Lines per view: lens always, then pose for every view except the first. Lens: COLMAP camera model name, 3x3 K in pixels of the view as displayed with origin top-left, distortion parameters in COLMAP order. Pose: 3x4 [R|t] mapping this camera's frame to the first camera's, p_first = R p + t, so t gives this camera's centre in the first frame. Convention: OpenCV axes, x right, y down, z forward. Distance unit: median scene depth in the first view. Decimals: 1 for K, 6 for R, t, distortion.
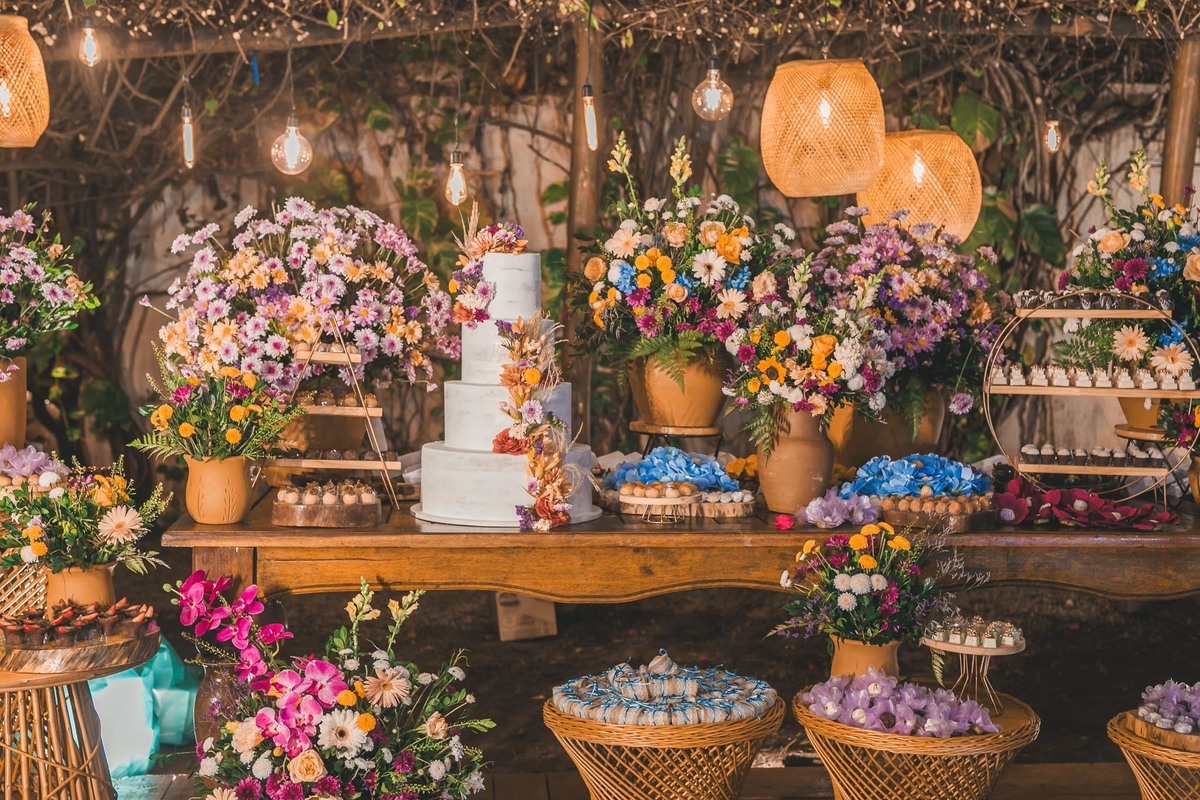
lens RADIAL K [[1701.3, 0, 600.8], [0, 1701.3, 396.9], [0, 0, 1]] dist [0.001212, 0.000000]
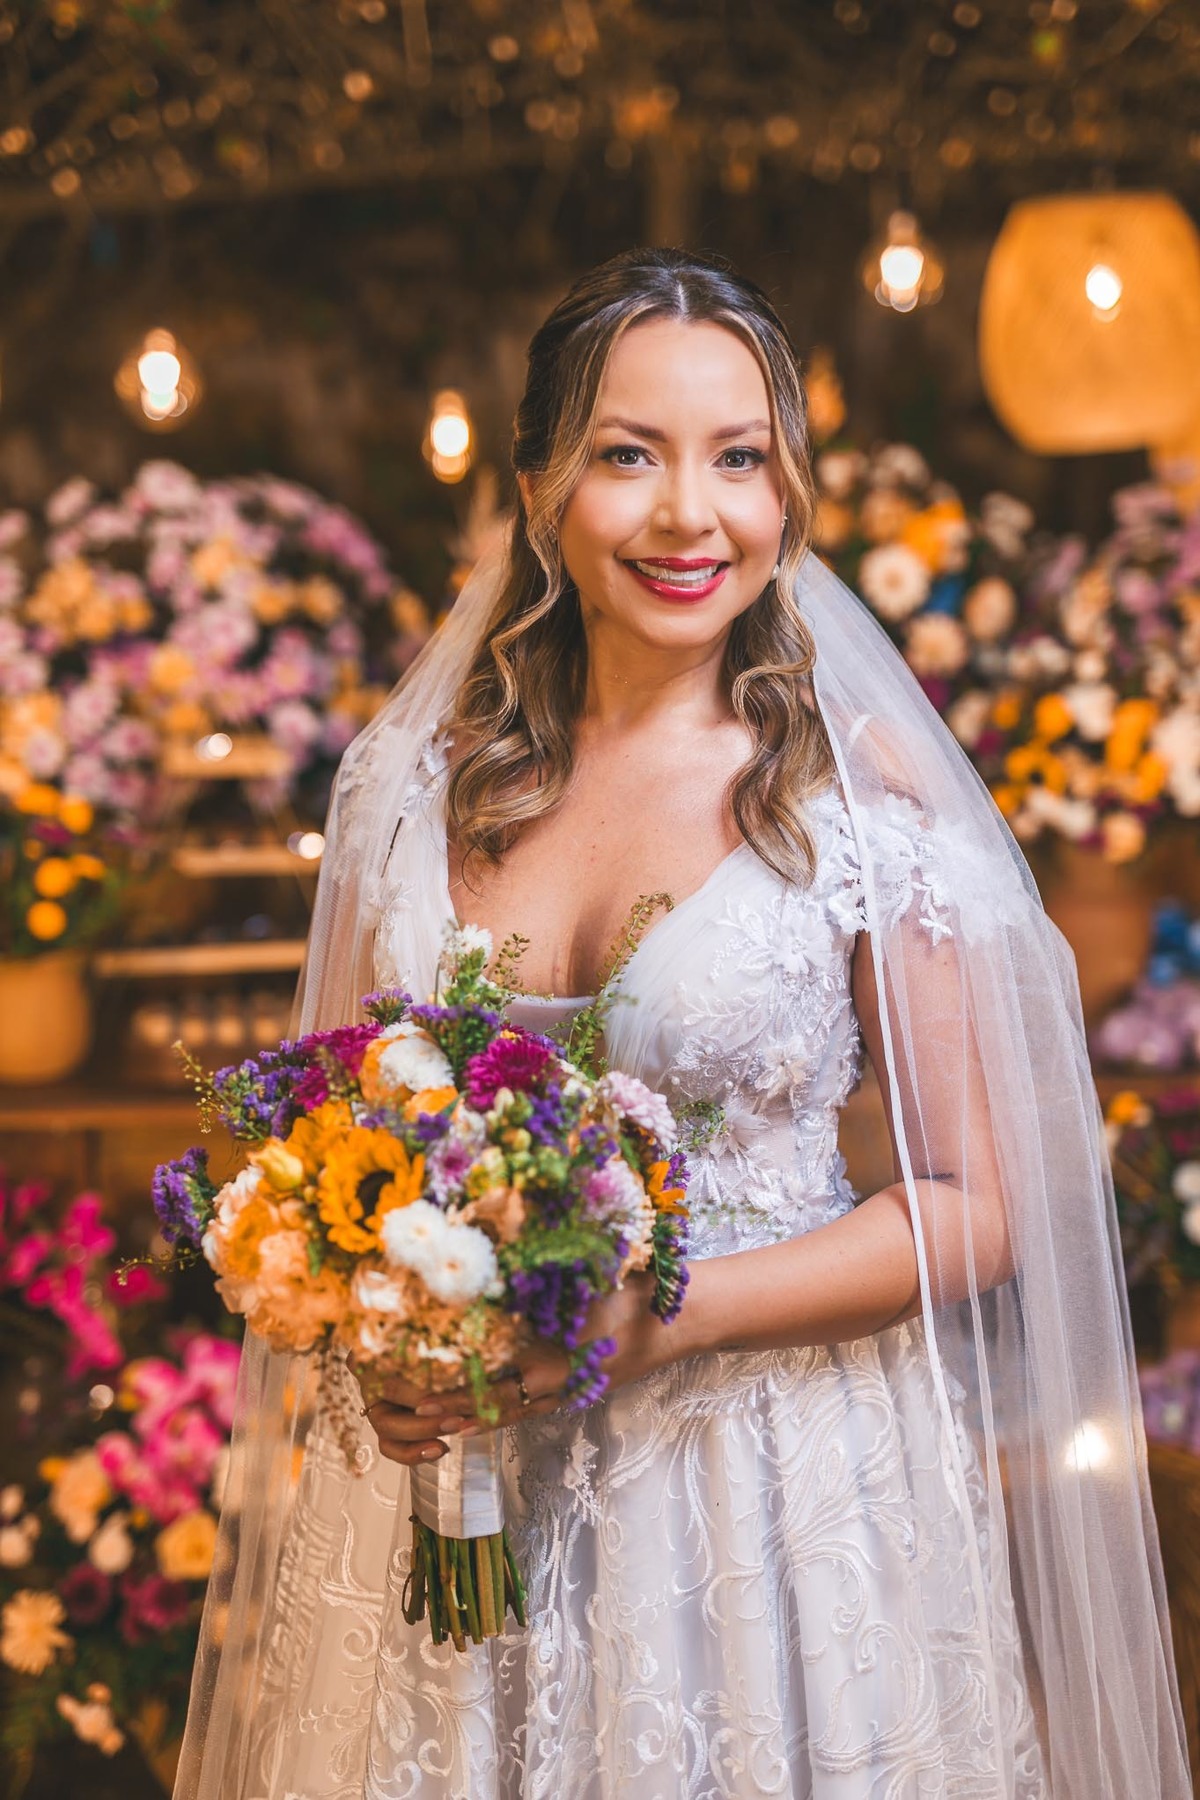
lens RADIAL K [[2552.0, 0, 607.2], [0, 2552.0, 917.5], [0, 0, 1]] dist [0.001212, 0.000000]
pose [[0.999550, -0.014620, -0.026190, -0.015724], [0.016332, 0.997659, 0.066413, -0.024757], [0.025157, -0.066811, 0.997448, 0.175455]]
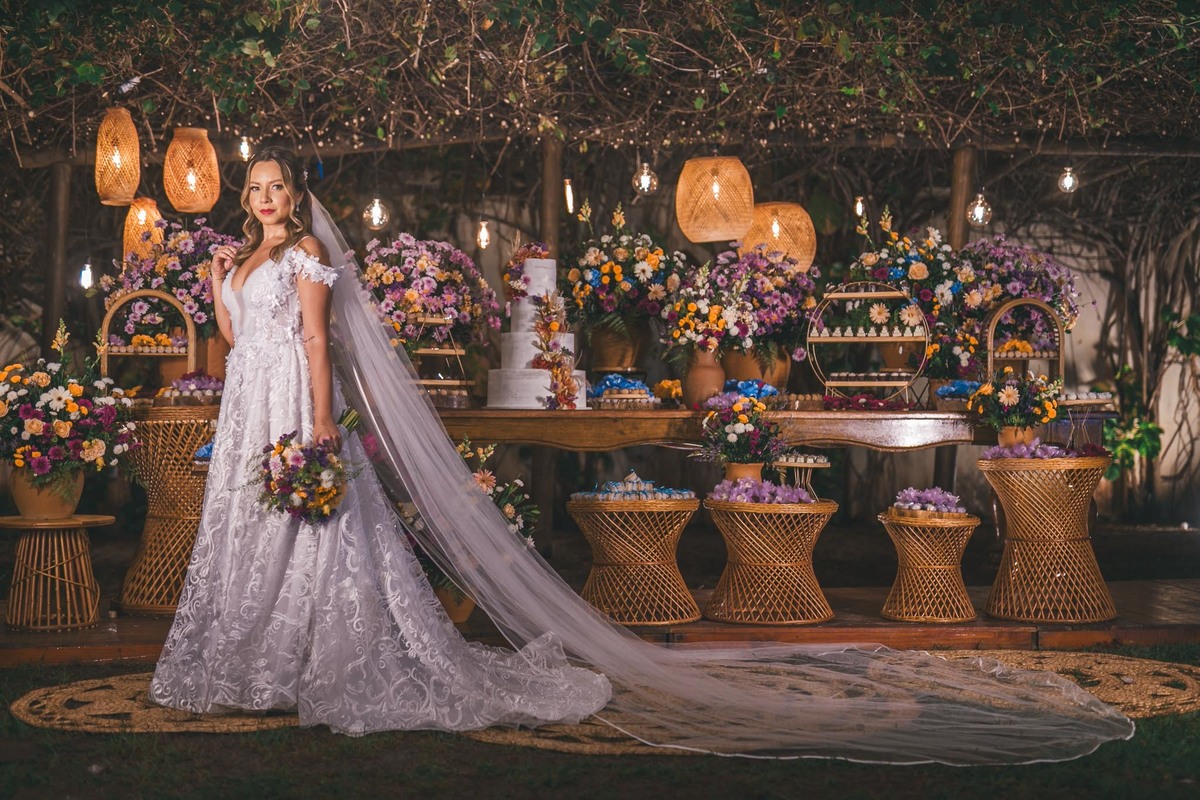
lens RADIAL K [[1701.3, 0, 608.3], [0, 1701.3, 399.3], [0, 0, 1]] dist [0.001212, 0.000000]
pose [[0.997744, -0.007583, 0.066706, -0.094021], [0.012529, 0.997176, -0.074043, 0.178622], [-0.065956, 0.074712, 0.995022, -0.693289]]
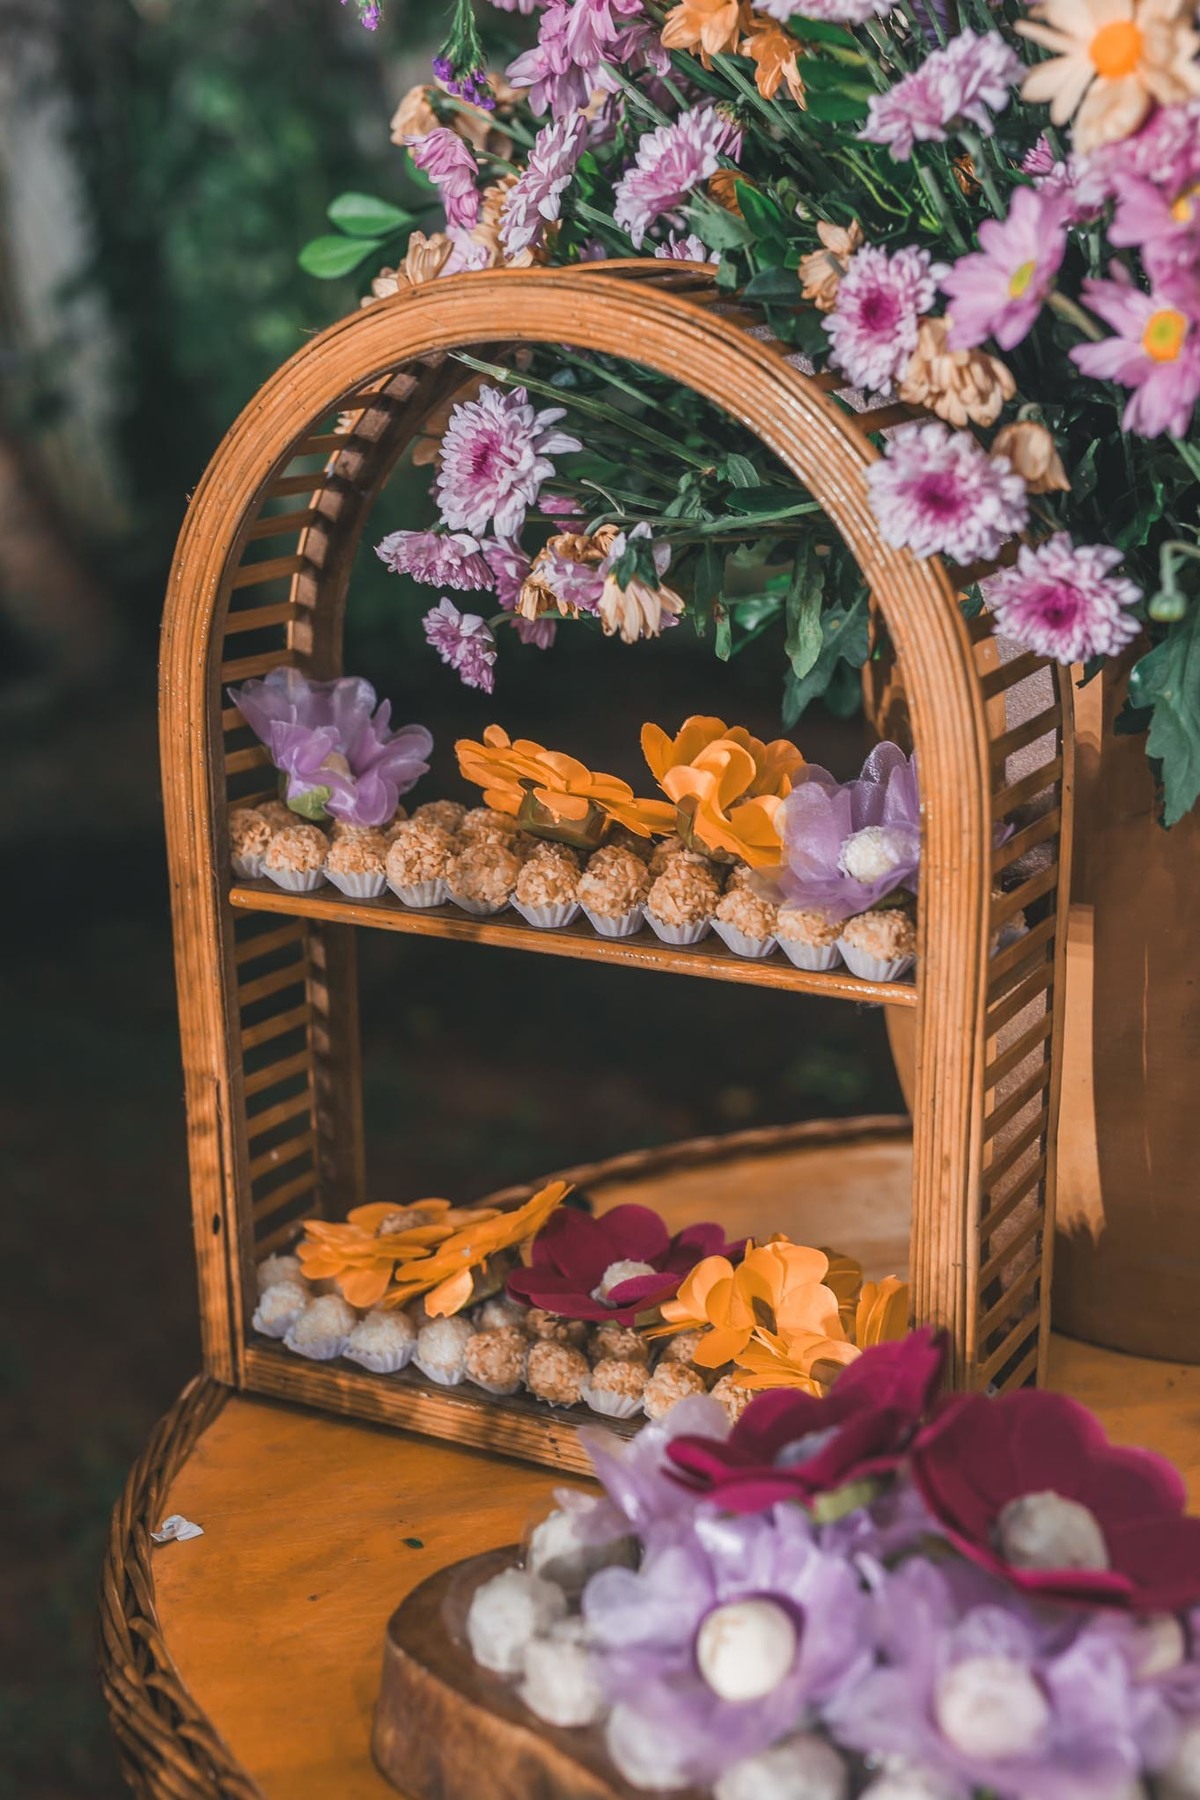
lens RADIAL K [[2552.0, 0, 602.6], [0, 2552.0, 898.8], [0, 0, 1]] dist [0.001212, 0.000000]
pose [[0.811837, 0.140389, -0.566755, -0.284536], [-0.009992, 0.973862, 0.226919, -0.048583], [0.583798, -0.178558, 0.792021, 0.760912]]
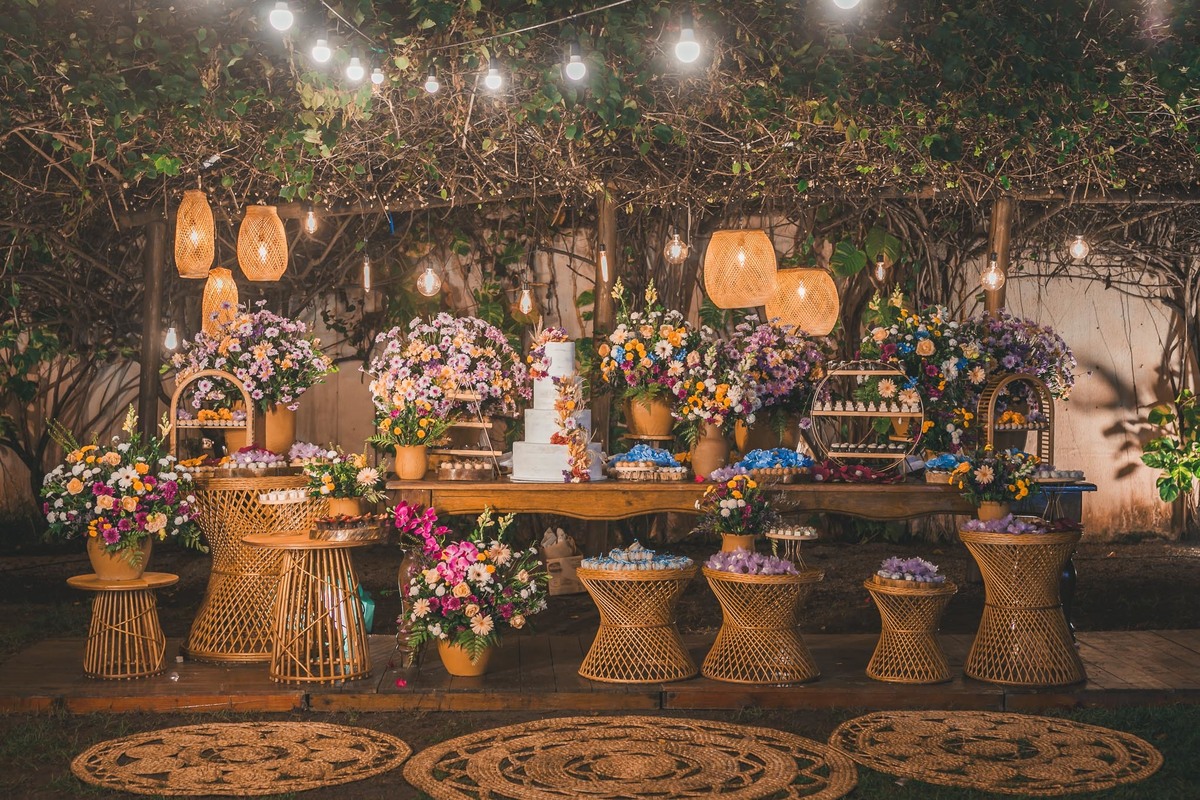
lens RADIAL K [[1701.3, 0, 602.5], [0, 1701.3, 401.1], [0, 0, 1]] dist [0.001212, 0.000000]
pose [[0.999777, -0.003256, -0.020875, 0.033912], [0.002246, 0.998833, -0.048242, 0.071012], [0.021007, 0.048184, 0.998618, -0.867327]]
